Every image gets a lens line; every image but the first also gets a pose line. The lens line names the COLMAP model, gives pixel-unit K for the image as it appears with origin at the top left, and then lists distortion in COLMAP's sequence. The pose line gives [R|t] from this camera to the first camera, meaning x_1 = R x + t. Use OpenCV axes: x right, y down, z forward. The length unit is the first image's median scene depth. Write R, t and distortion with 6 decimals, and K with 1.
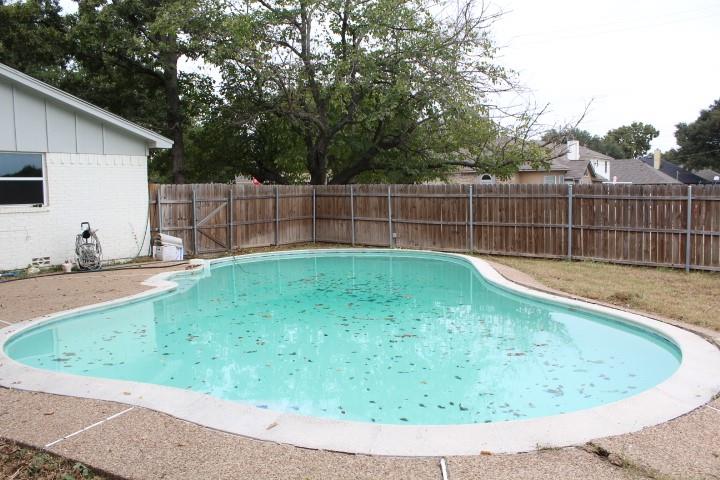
lens RADIAL K [[624.0, 0, 360.0], [0, 624.0, 240.0], [0, 0, 1]] dist [-0.068582, 0.014196]
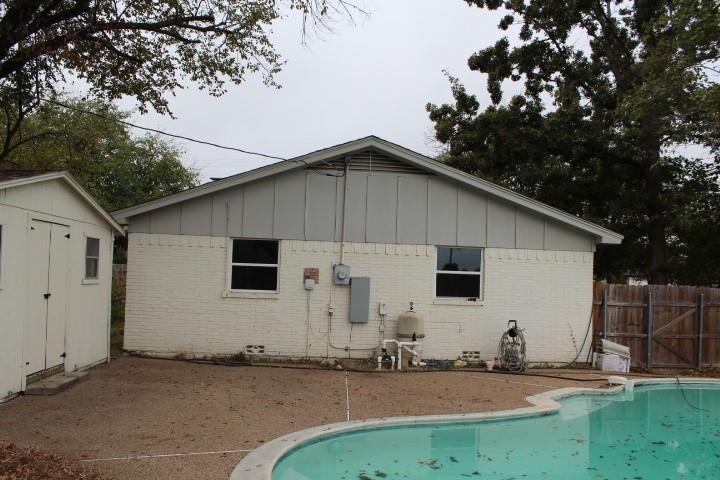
lens RADIAL K [[624.0, 0, 360.0], [0, 624.0, 240.0], [0, 0, 1]] dist [-0.068582, 0.014196]
pose [[0.685975, -0.002909, -0.727619, 0.083210], [-0.104873, 0.989155, -0.102826, -0.024288], [0.720028, 0.146844, 0.678231, 0.133611]]
